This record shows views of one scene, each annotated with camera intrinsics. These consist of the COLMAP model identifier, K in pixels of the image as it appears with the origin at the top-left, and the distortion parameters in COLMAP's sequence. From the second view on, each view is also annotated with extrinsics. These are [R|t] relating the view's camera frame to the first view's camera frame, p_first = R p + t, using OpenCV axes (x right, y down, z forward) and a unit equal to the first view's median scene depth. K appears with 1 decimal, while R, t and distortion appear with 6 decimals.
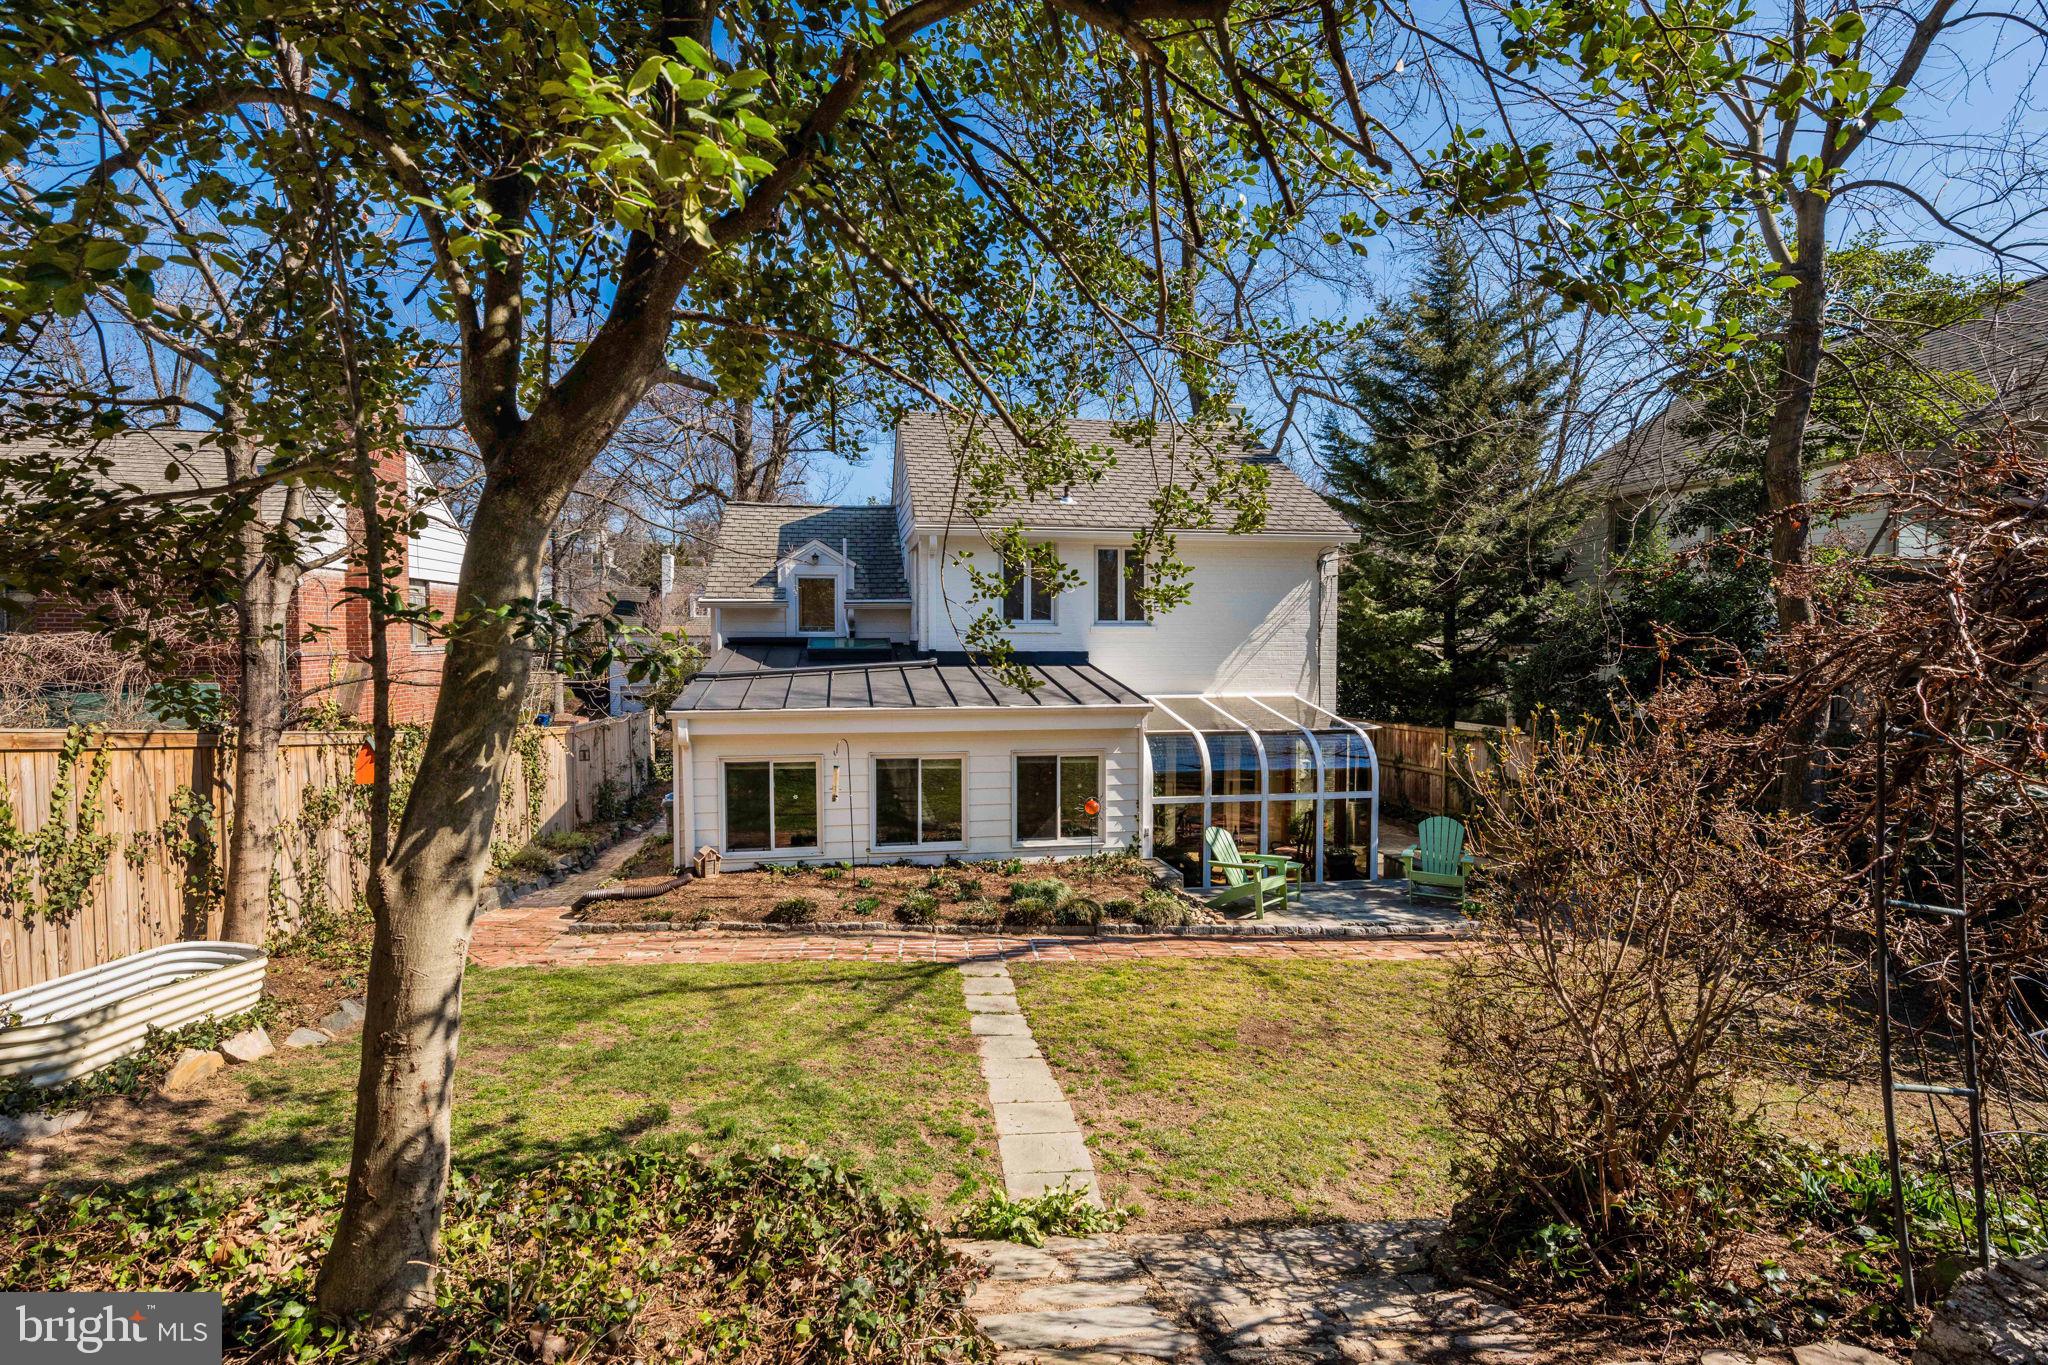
lens RADIAL K [[988.3, 0, 1023.2], [0, 988.3, 669.6], [0, 0, 1]] dist [0.001504, 0.000312]
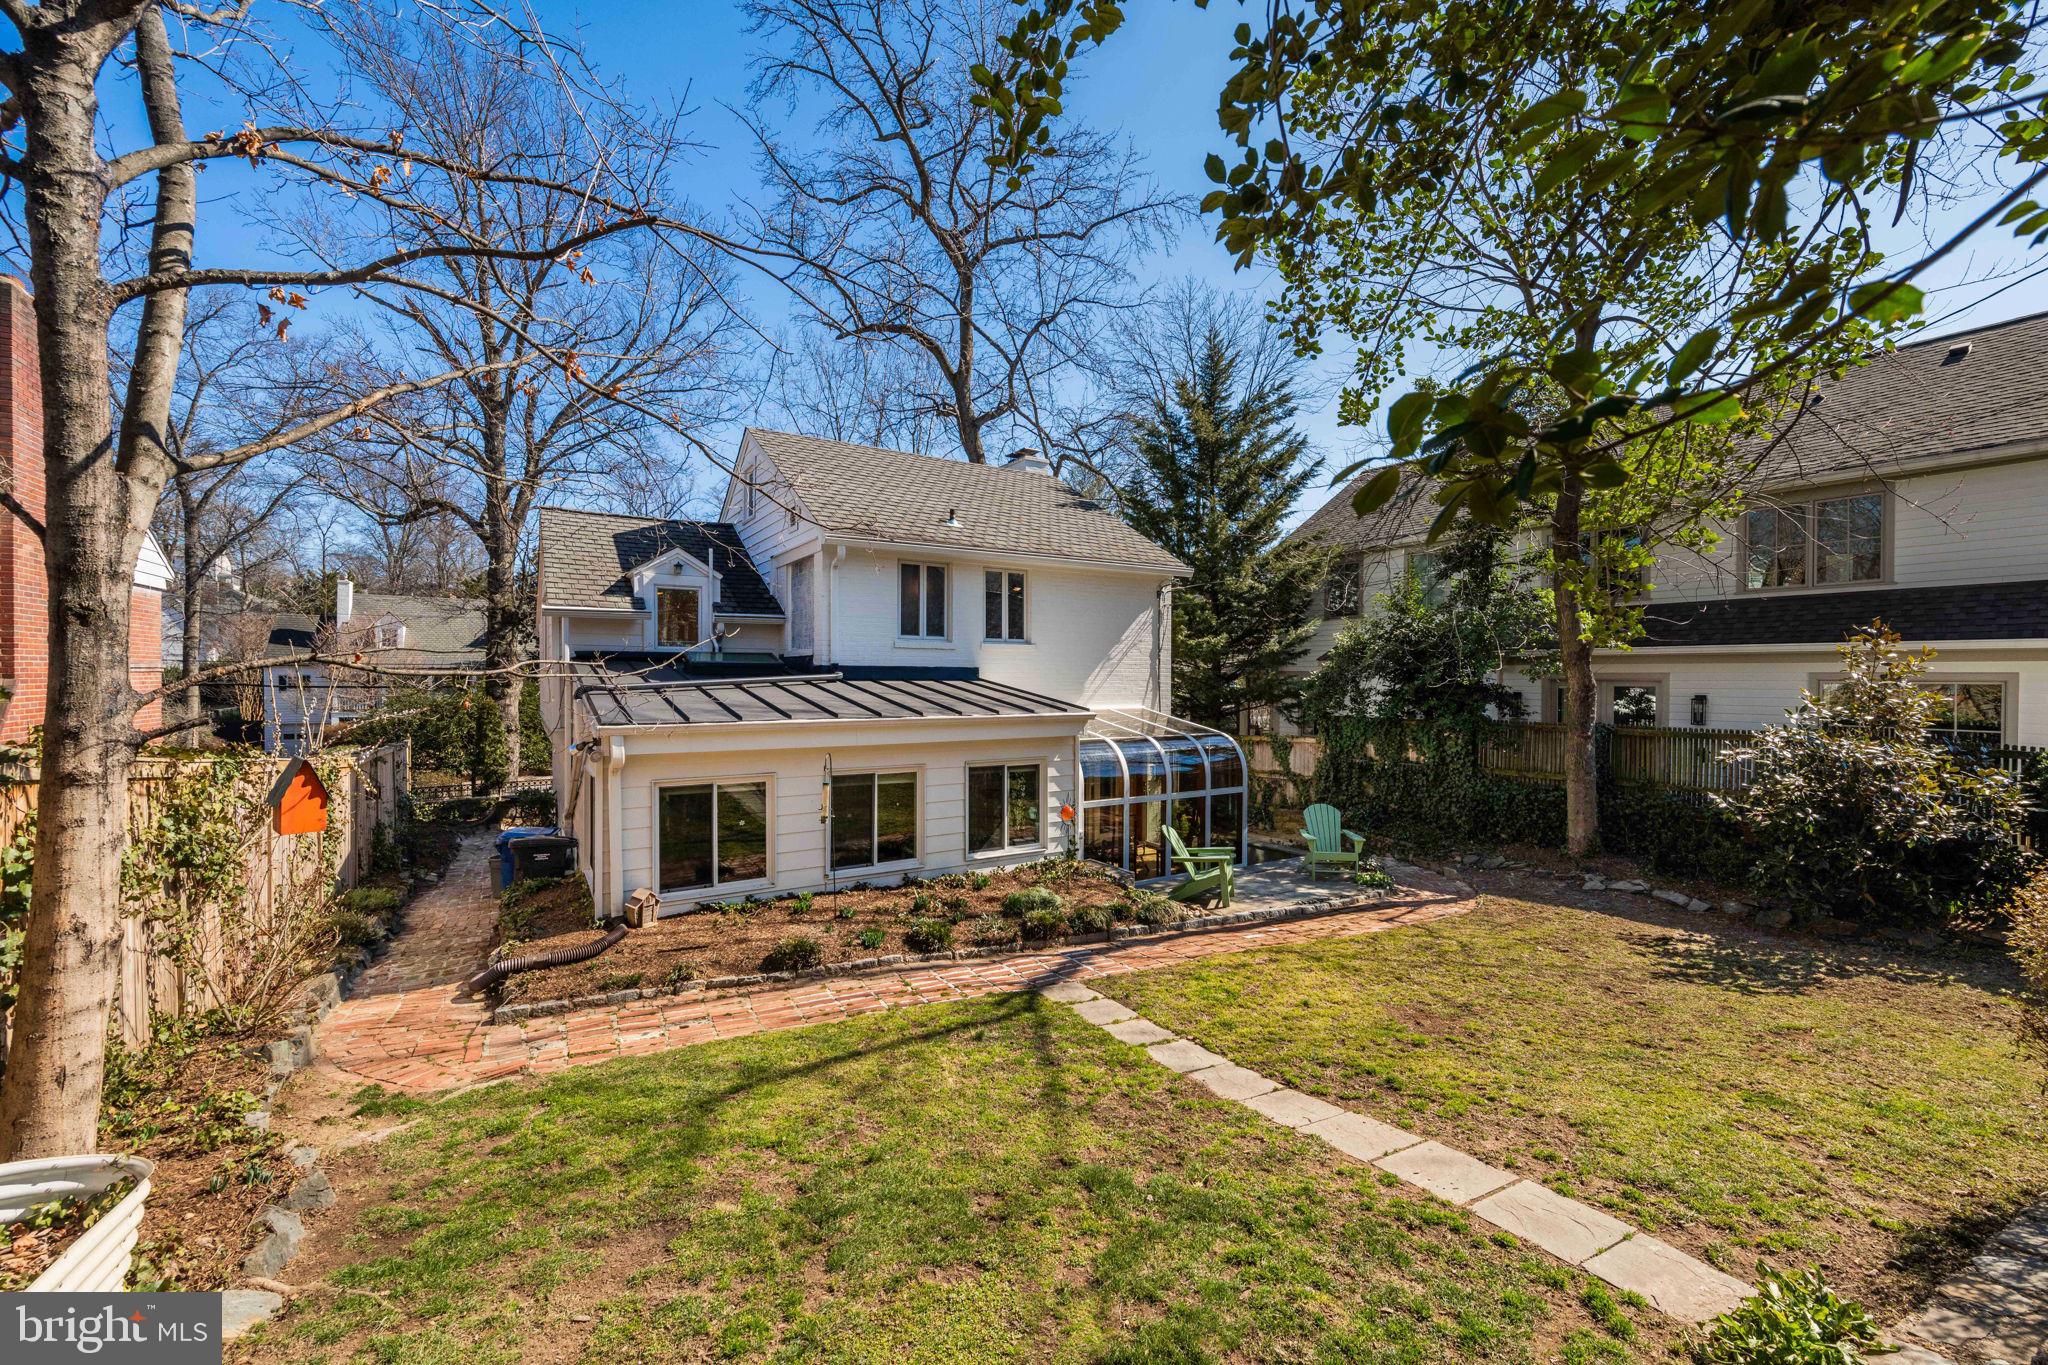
lens RADIAL K [[823.5, 0, 1034.7], [0, 823.5, 675.3], [0, 0, 1]] dist [0.003444, 0.000268]
pose [[0.925502, 0.002214, 0.378737, -0.308143], [0.011129, 0.999392, -0.033037, 0.028587], [-0.378580, 0.034791, 0.924915, 0.252375]]
